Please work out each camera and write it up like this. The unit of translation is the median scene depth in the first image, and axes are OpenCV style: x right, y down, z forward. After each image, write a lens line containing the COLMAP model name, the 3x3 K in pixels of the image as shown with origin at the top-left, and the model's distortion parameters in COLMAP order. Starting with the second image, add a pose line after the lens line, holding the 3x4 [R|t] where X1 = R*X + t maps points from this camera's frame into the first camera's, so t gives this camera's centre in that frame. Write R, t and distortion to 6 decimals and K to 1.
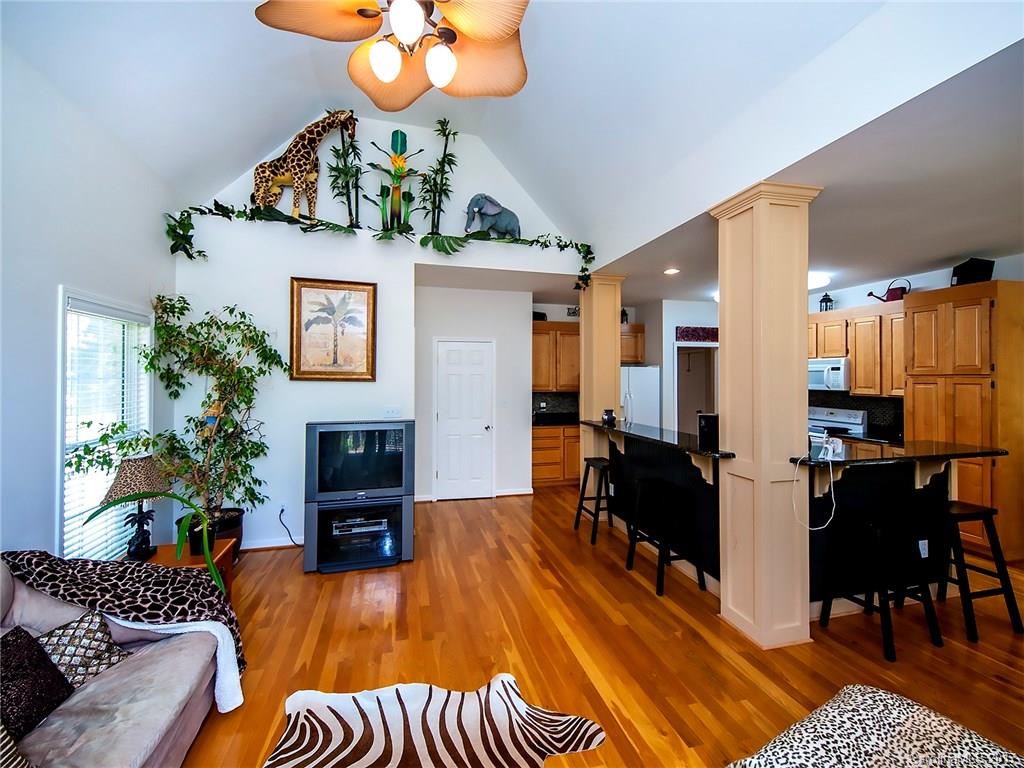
lens RADIAL K [[420.5, 0, 508.0], [0, 420.5, 377.1], [0, 0, 1]] dist [0.000302, -0.001823]
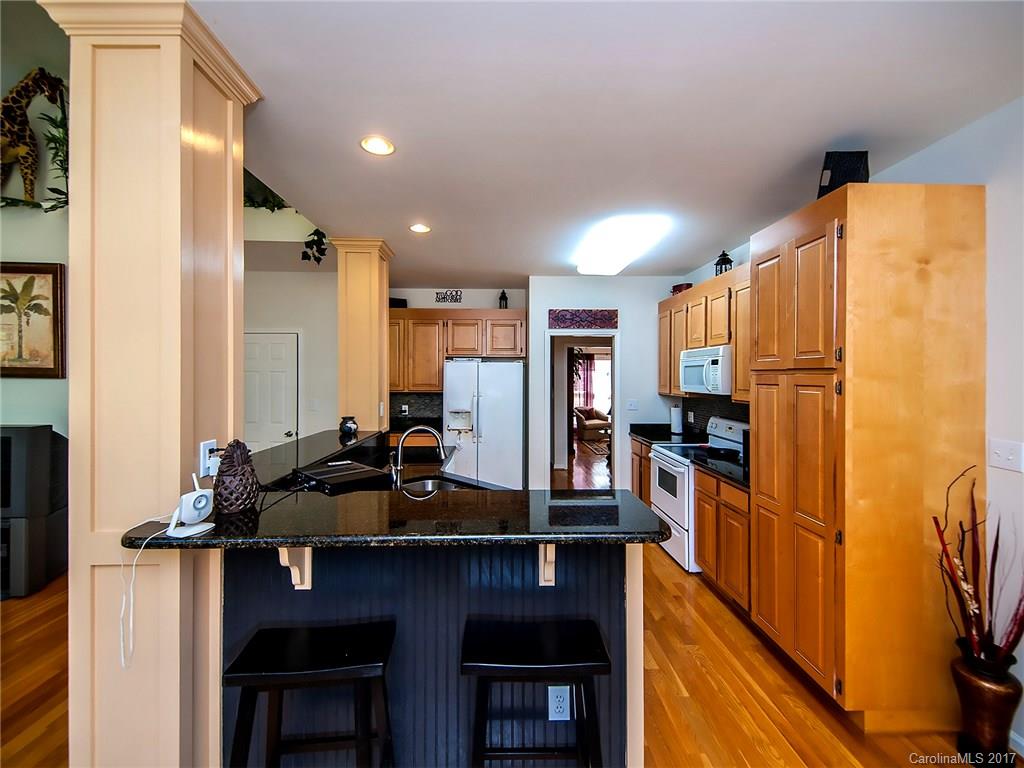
lens RADIAL K [[420.5, 0, 514.5], [0, 420.5, 379.7], [0, 0, 1]] dist [0.000302, -0.001823]
pose [[0.976814, 0.003171, -0.214068, 0.707911], [-0.002109, 0.999984, 0.005186, 0.006061], [0.214082, -0.004614, 0.976805, 0.326849]]
